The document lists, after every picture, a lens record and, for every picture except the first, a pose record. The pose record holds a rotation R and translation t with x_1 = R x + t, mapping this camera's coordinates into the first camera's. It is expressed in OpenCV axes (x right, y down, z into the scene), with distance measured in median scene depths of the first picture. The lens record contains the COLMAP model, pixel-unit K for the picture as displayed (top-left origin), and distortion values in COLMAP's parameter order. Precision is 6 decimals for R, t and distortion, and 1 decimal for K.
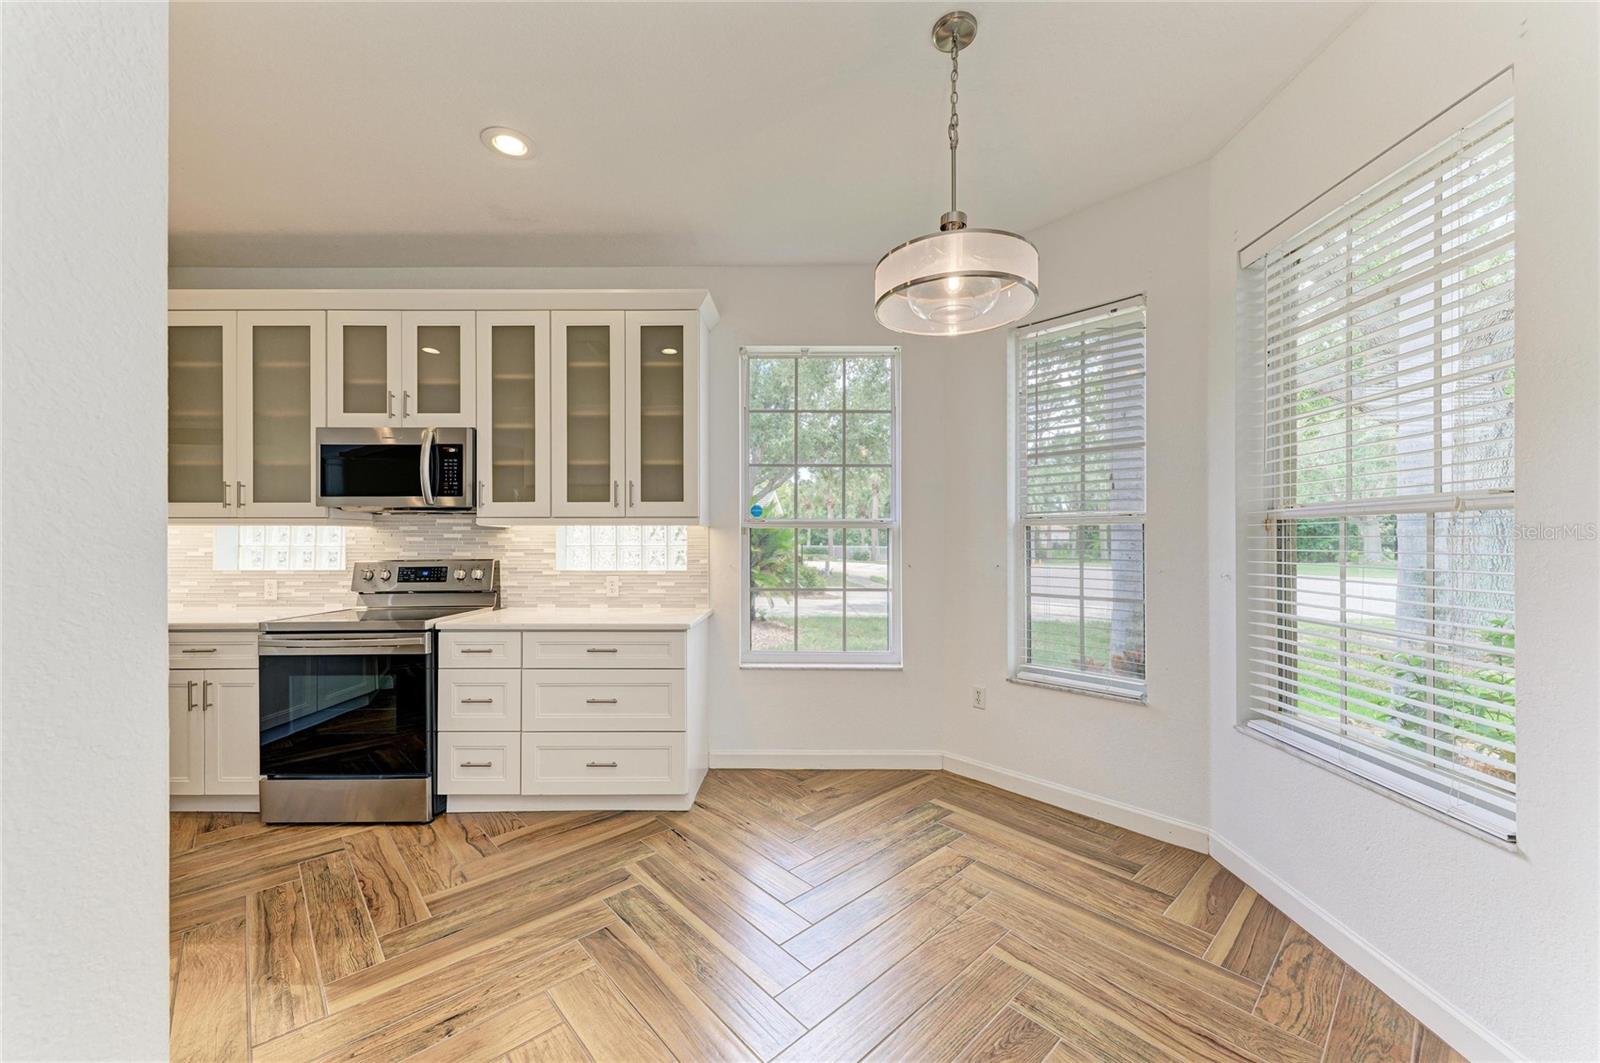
lens RADIAL K [[588.6, 0, 800.4], [0, 588.6, 542.6], [0, 0, 1]] dist [0.021691, -0.010148]
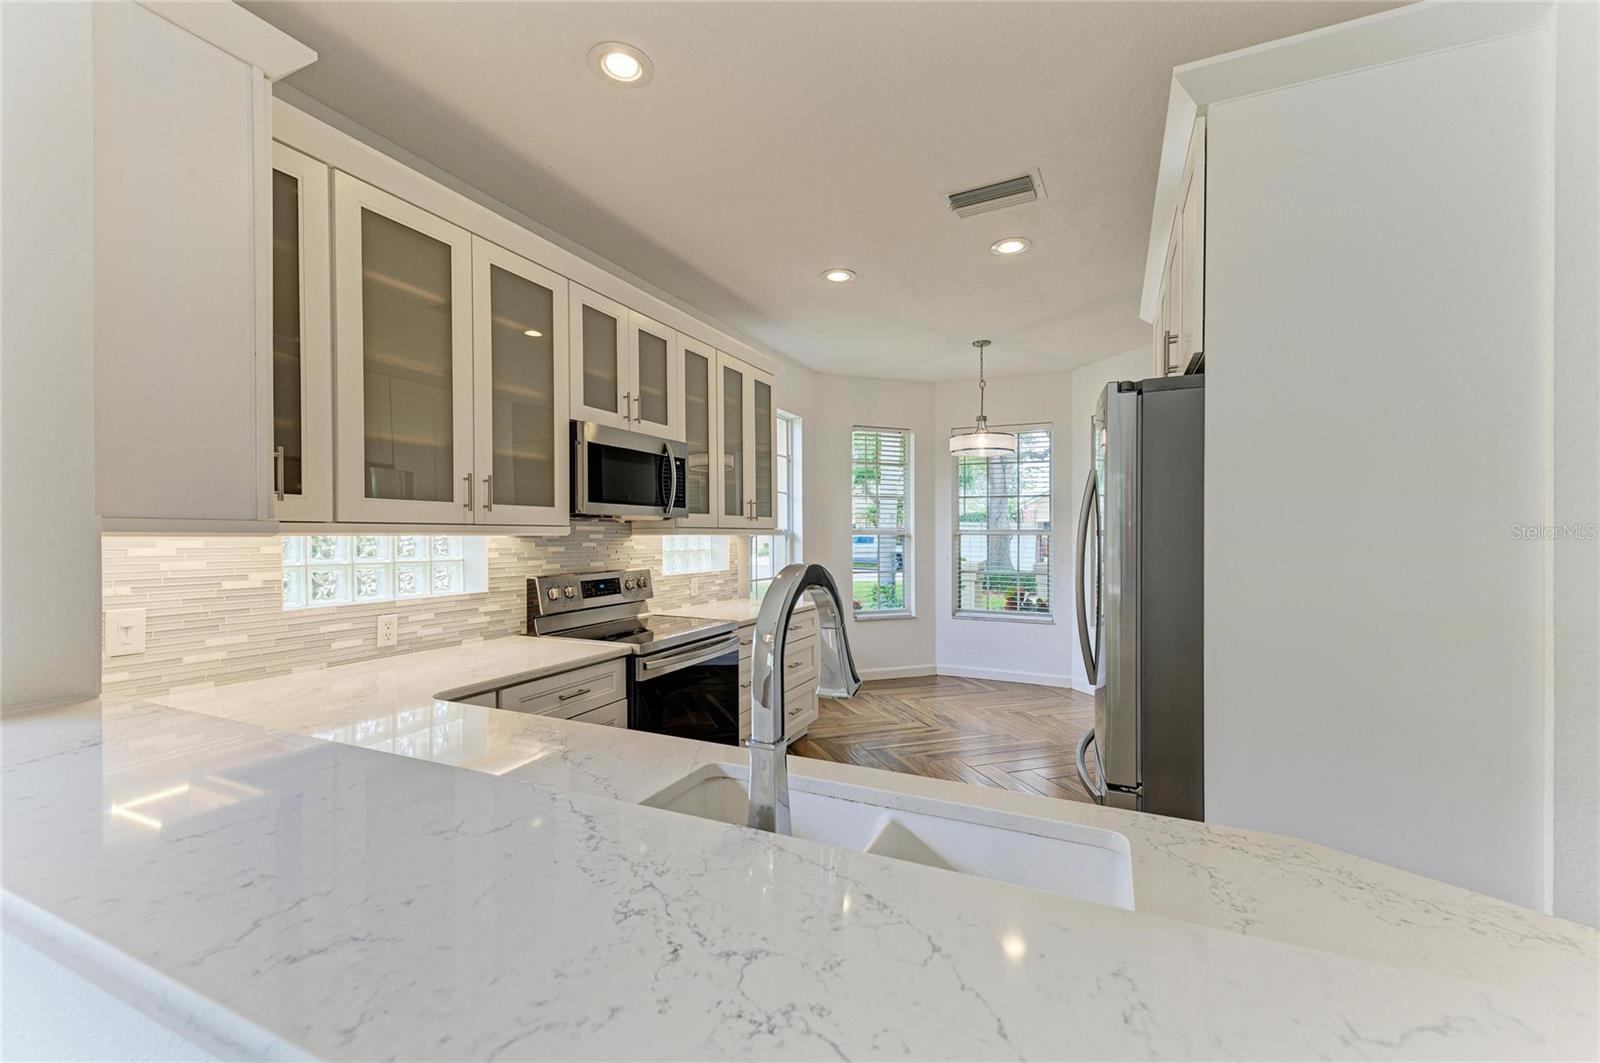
lens RADIAL K [[636.7, 0, 804.3], [0, 636.7, 541.5], [0, 0, 1]] dist [0.014839, -0.000539]
pose [[0.429167, -0.010248, 0.903167, -1.472306], [-0.001424, 0.999927, 0.012023, -0.031527], [-0.903224, -0.006446, 0.429120, 0.310821]]
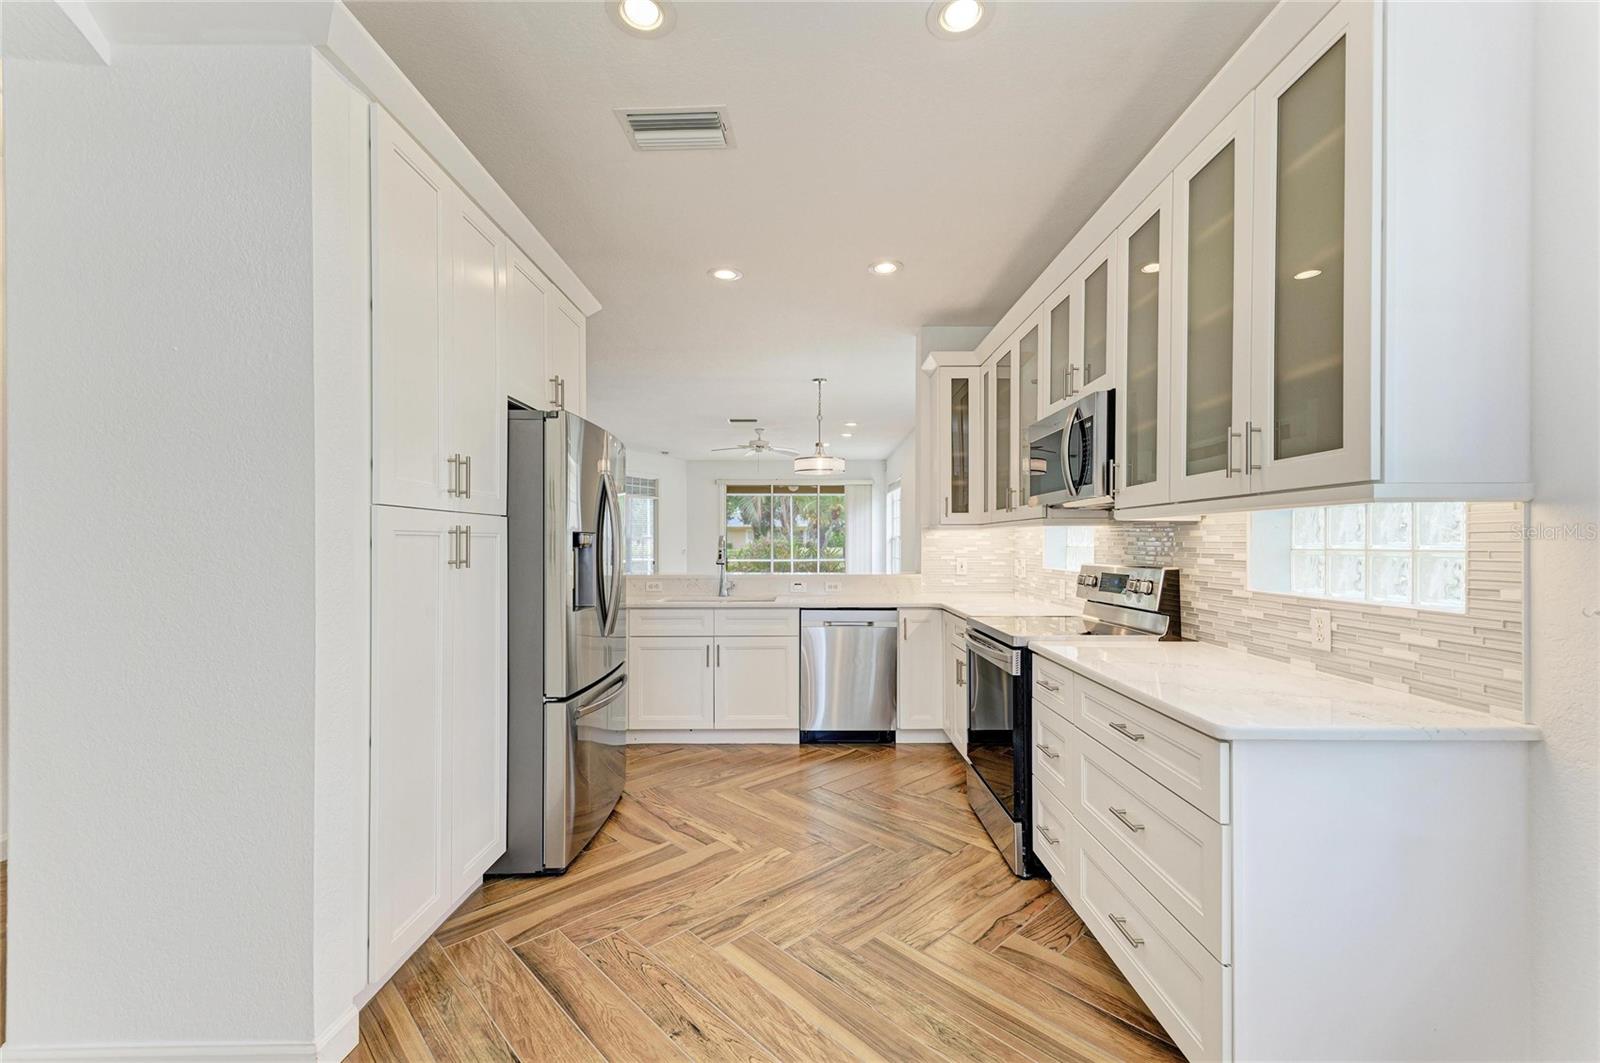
lens RADIAL K [[663.8, 0, 809.6], [0, 663.8, 537.3], [0, 0, 1]] dist [0.001246, 0.000011]
pose [[0.011399, -0.009011, -0.999894, 0.274224], [0.002799, 0.999956, -0.008980, -0.001568], [0.999931, -0.002696, 0.011424, 0.609994]]
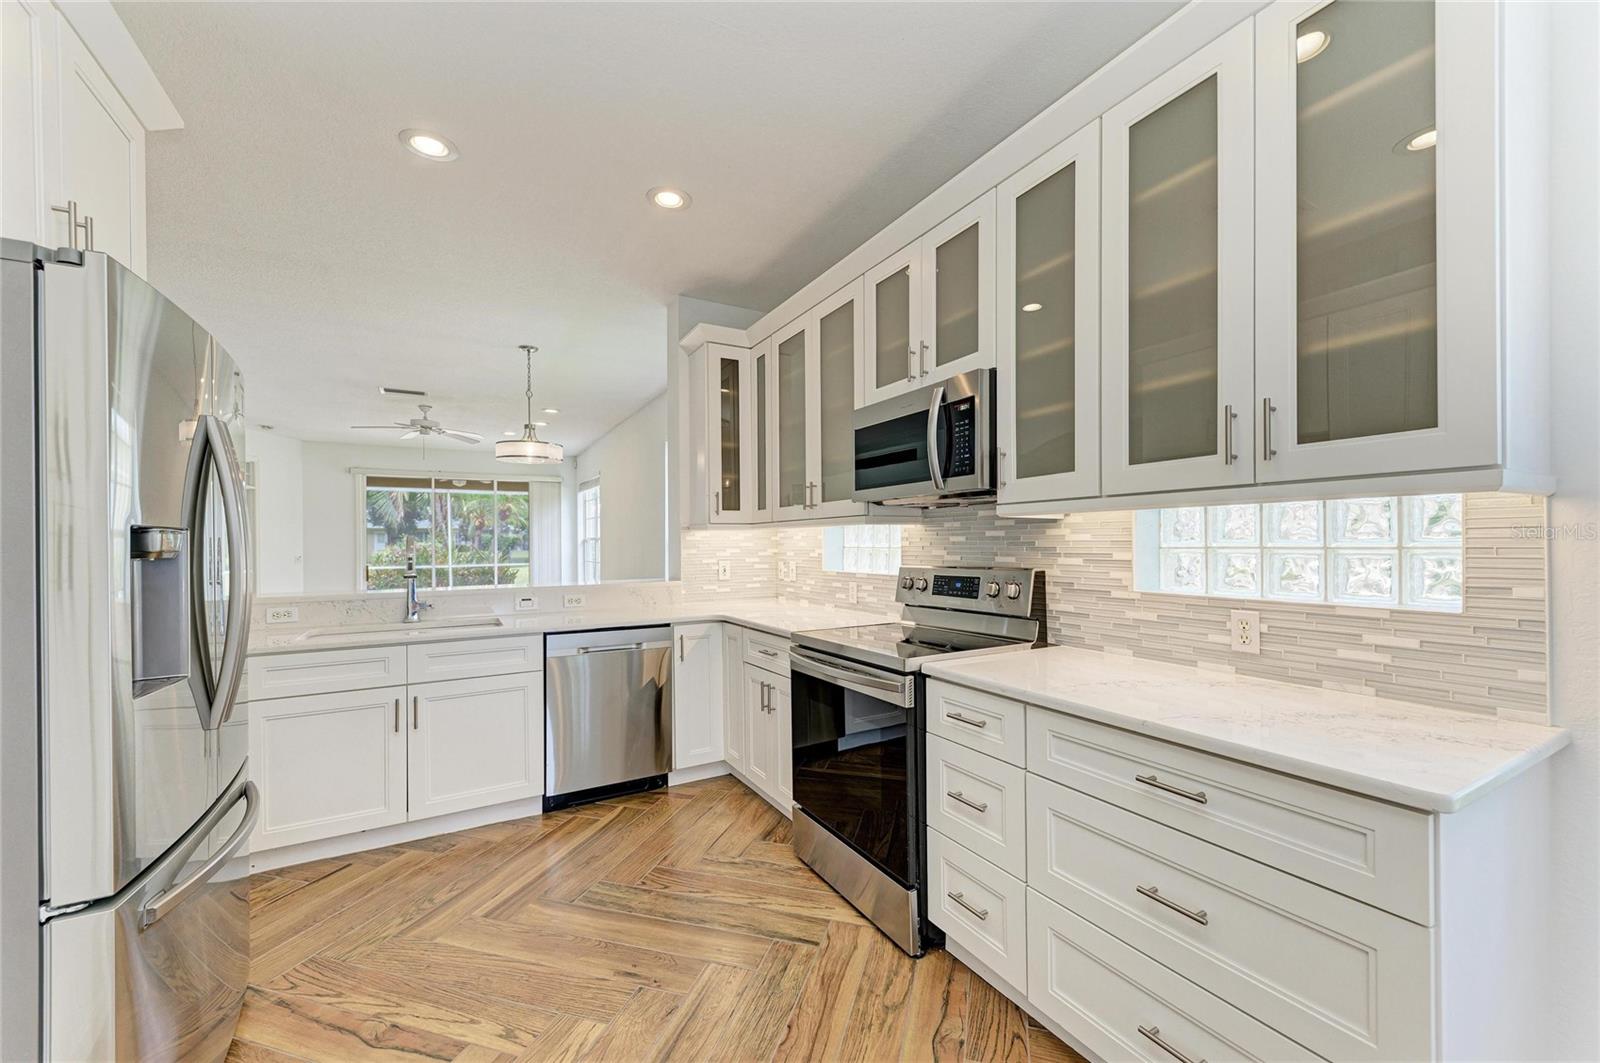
lens RADIAL K [[619.7, 0, 807.4], [0, 619.7, 540.3], [0, 0, 1]] dist [0.019427, -0.006538]
pose [[0.501841, -0.008994, -0.864913, -0.059684], [0.010657, 0.999934, -0.004215, -0.002756], [0.864894, -0.007102, 0.501904, 0.475253]]
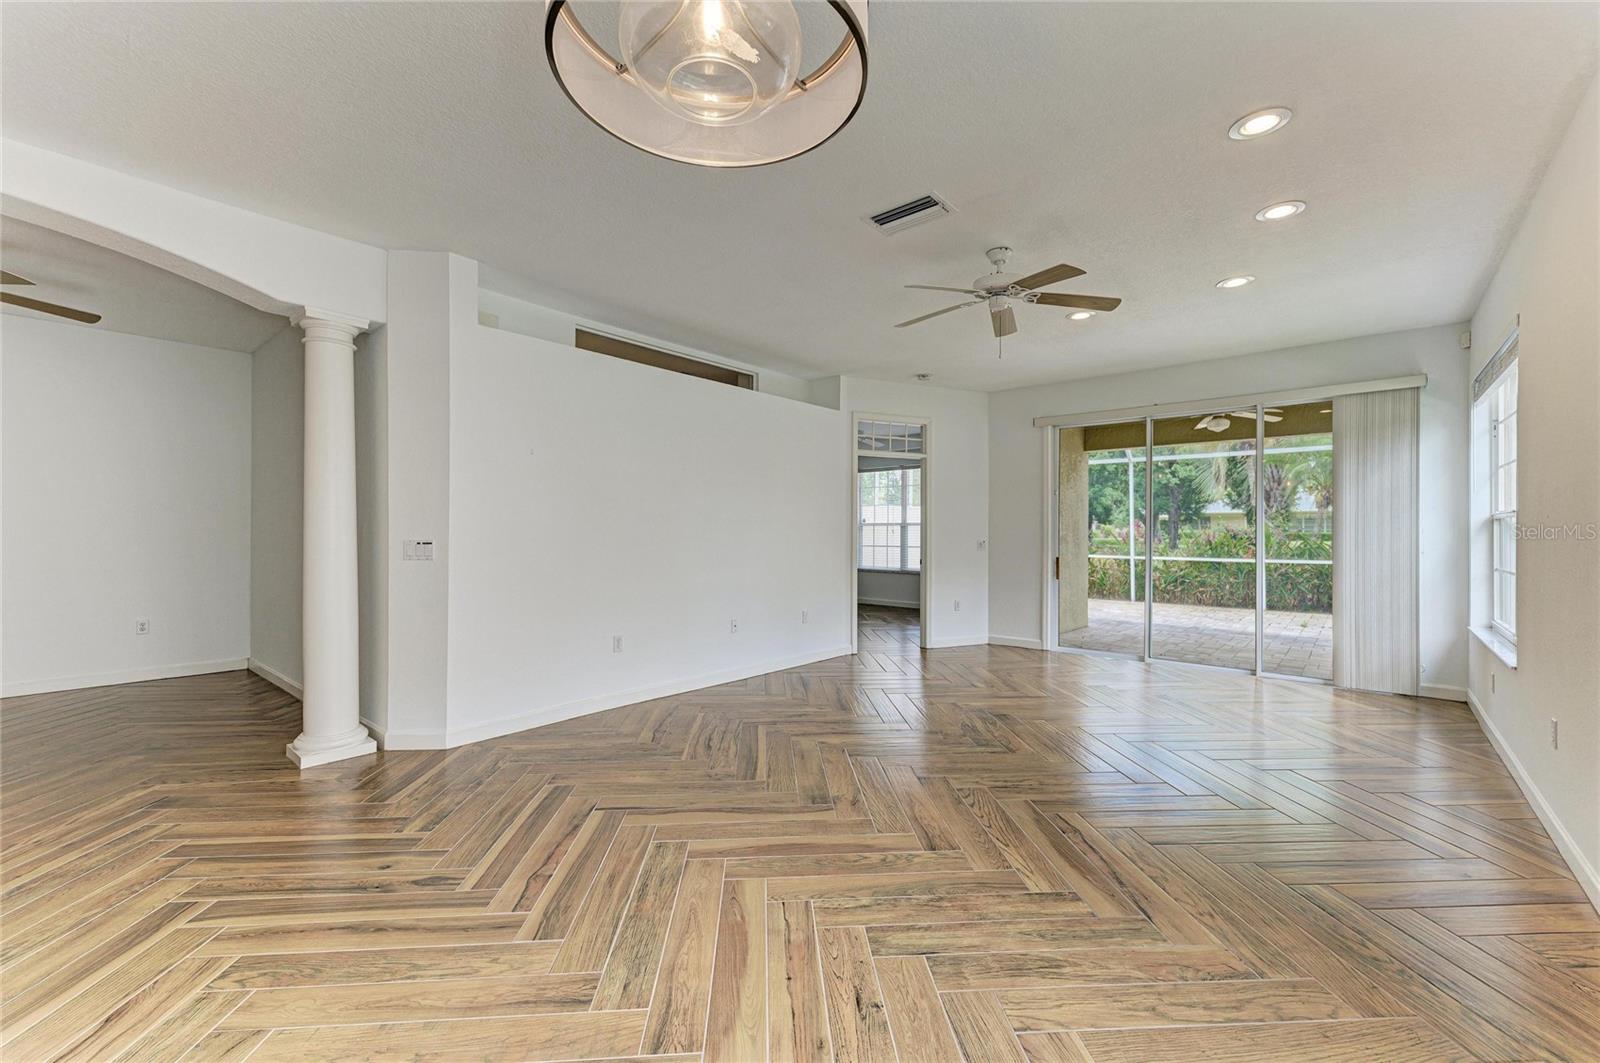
lens RADIAL K [[646.9, 0, 806.3], [0, 646.9, 534.8], [0, 0, 1]] dist [0.009643, 0.000005]
pose [[-0.641718, -0.000176, -0.766941, -1.588185], [-0.001672, 0.999998, 0.001169, 0.007245], [0.766939, 0.002032, -0.641717, 0.919337]]
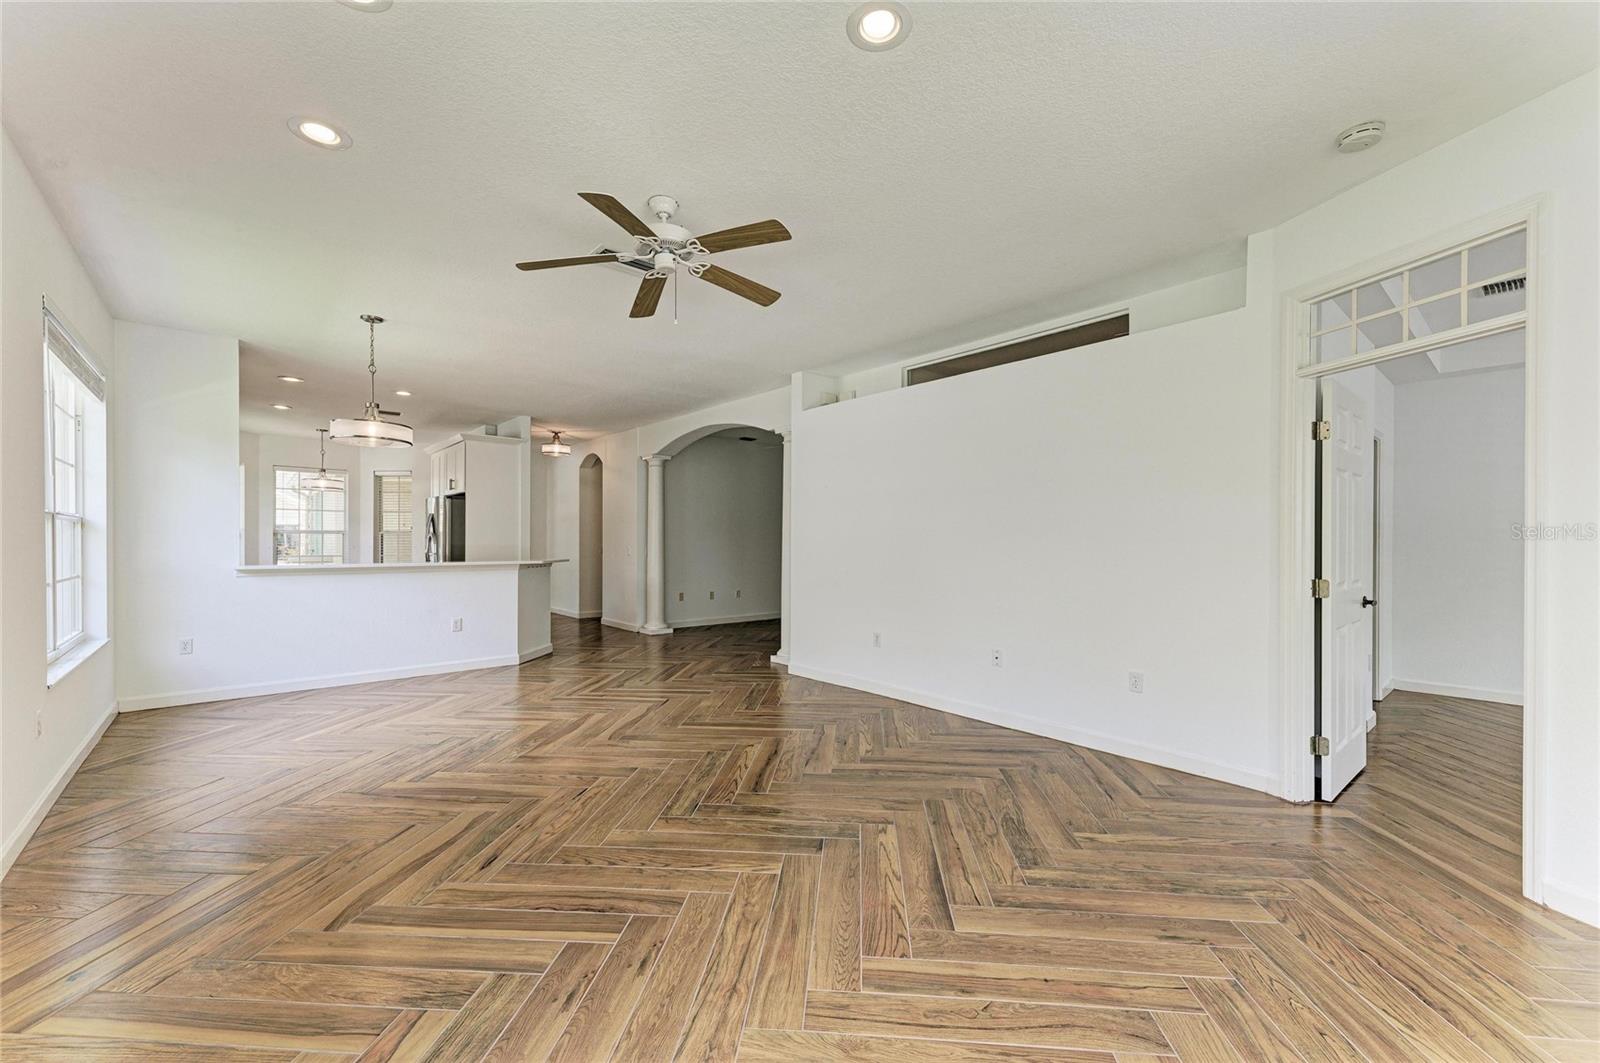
lens RADIAL K [[646.9, 0, 806.3], [0, 646.9, 534.8], [0, 0, 1]] dist [0.009643, 0.000005]
pose [[-0.661621, 0.005241, 0.749820, -3.624743], [-0.007126, 0.999886, -0.013277, 0.004155], [-0.749805, -0.014127, -0.661508, 0.921356]]
